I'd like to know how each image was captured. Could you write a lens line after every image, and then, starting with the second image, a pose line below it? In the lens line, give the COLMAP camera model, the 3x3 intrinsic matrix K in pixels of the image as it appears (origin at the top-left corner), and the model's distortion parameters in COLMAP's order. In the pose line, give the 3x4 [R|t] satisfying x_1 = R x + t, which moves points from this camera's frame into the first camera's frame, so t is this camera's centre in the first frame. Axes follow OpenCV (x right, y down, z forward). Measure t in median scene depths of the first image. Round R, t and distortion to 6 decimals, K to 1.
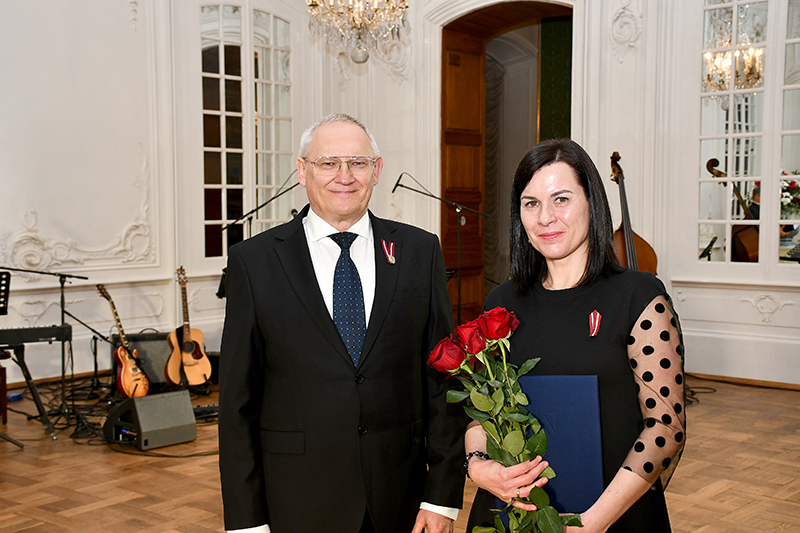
lens RADIAL K [[1068.7, 0, 404.2], [0, 1068.7, 275.1], [0, 0, 1]] dist [0.097222, 0.000000]
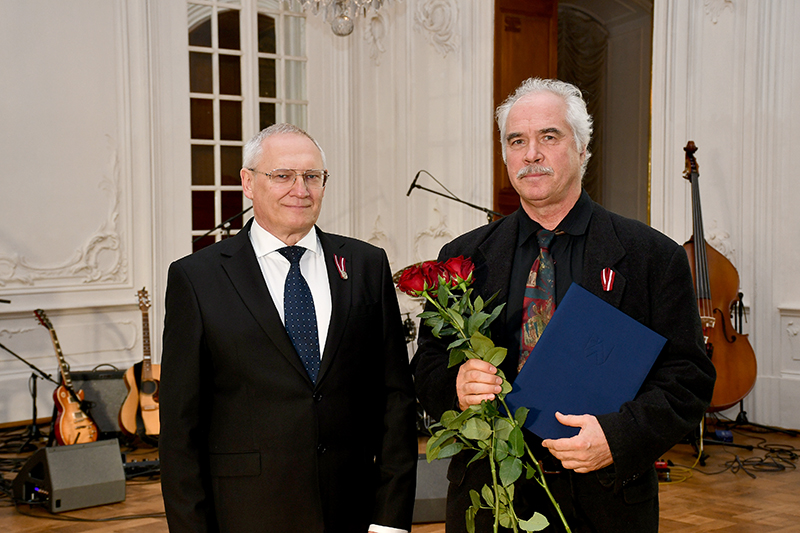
lens RADIAL K [[1422.6, 0, 413.7], [0, 1422.6, 271.7], [0, 0, 1]] dist [0.300022, 0.000000]
pose [[0.993355, 0.001235, -0.115083, 0.108654], [-0.003525, 0.999800, -0.019693, 0.000485], [0.115036, 0.019968, 0.993161, -0.049594]]
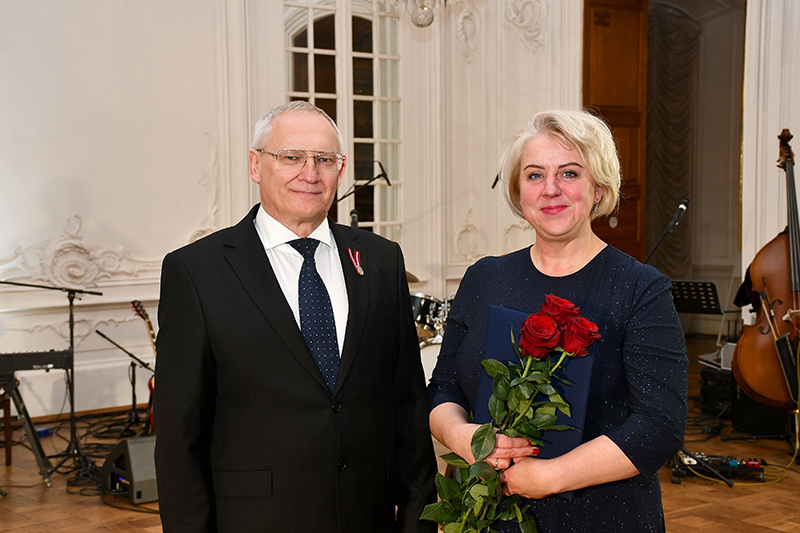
lens RADIAL K [[1272.7, 0, 406.9], [0, 1272.7, 266.5], [0, 0, 1]] dist [0.268987, 0.000000]
pose [[0.978898, 0.000741, -0.204348, 0.114109], [-0.004081, 0.999865, -0.015921, -0.002588], [0.204309, 0.016419, 0.978769, 0.048181]]
